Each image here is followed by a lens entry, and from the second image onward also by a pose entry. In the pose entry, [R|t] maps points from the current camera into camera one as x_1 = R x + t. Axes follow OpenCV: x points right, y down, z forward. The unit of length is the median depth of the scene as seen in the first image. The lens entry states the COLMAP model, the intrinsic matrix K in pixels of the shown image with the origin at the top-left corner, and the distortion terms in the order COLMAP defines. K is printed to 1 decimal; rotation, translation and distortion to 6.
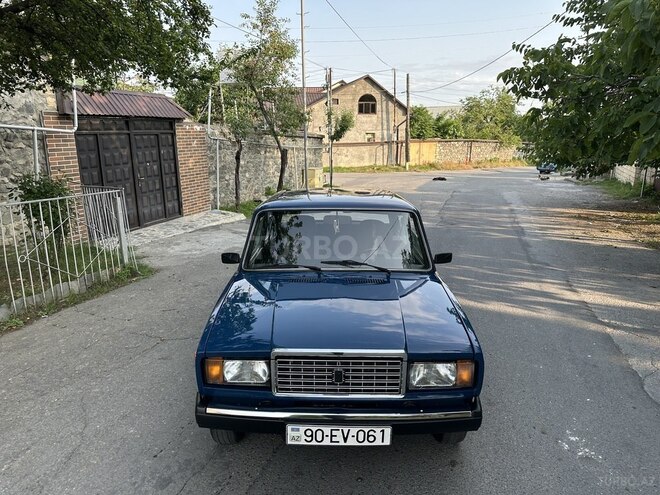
lens RADIAL K [[469.7, 0, 327.2], [0, 469.7, 247.5], [0, 0, 1]] dist [0.038609, -0.053179]
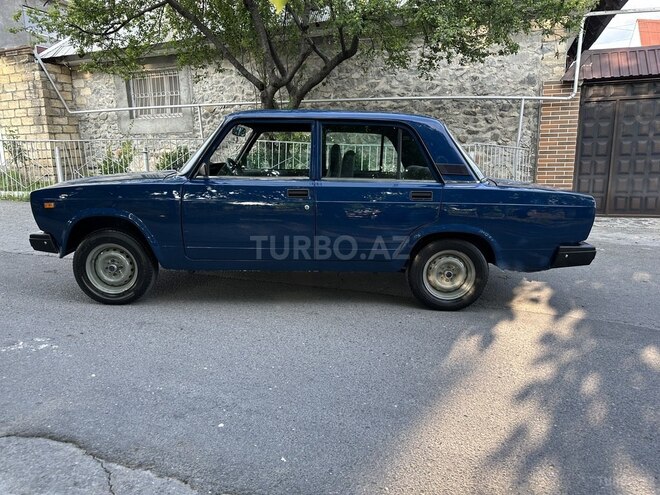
lens RADIAL K [[469.7, 0, 329.0], [0, 469.7, 248.8], [0, 0, 1]] dist [0.038609, -0.053179]
pose [[-0.018394, 0.195193, -0.980592, 0.668918], [-0.224657, 0.954873, 0.194287, -0.029727], [0.974264, 0.223870, 0.026288, 0.726415]]
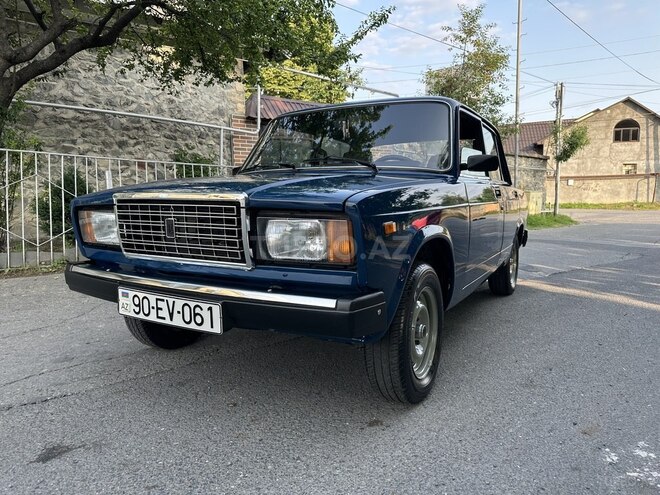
lens RADIAL K [[469.7, 0, 325.7], [0, 469.7, 242.3], [0, 0, 1]] dist [0.038609, -0.053179]
pose [[0.867556, 0.044347, -0.495358, 0.234233], [-0.102945, 0.990458, -0.091623, 0.132143], [0.486569, 0.130483, 0.863843, 0.186881]]
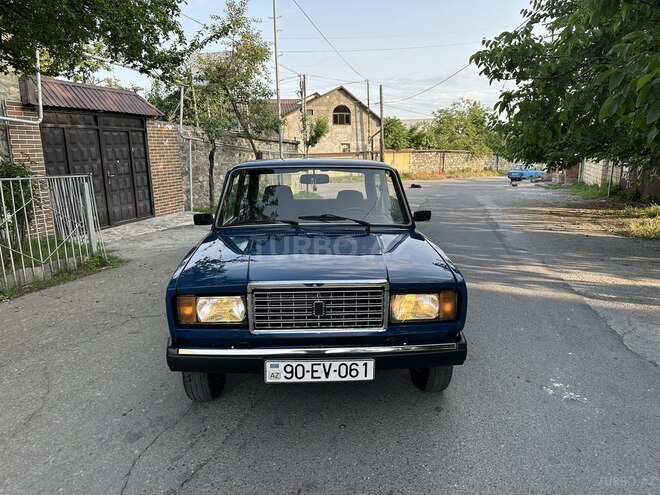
lens RADIAL K [[469.7, 0, 330.1], [0, 469.7, 253.4], [0, 0, 1]] dist [0.038609, -0.053179]
pose [[0.998320, -0.018935, 0.054764, -0.001141], [0.020216, 0.999533, -0.022935, 0.071908], [-0.054304, 0.024004, 0.998236, 0.016996]]
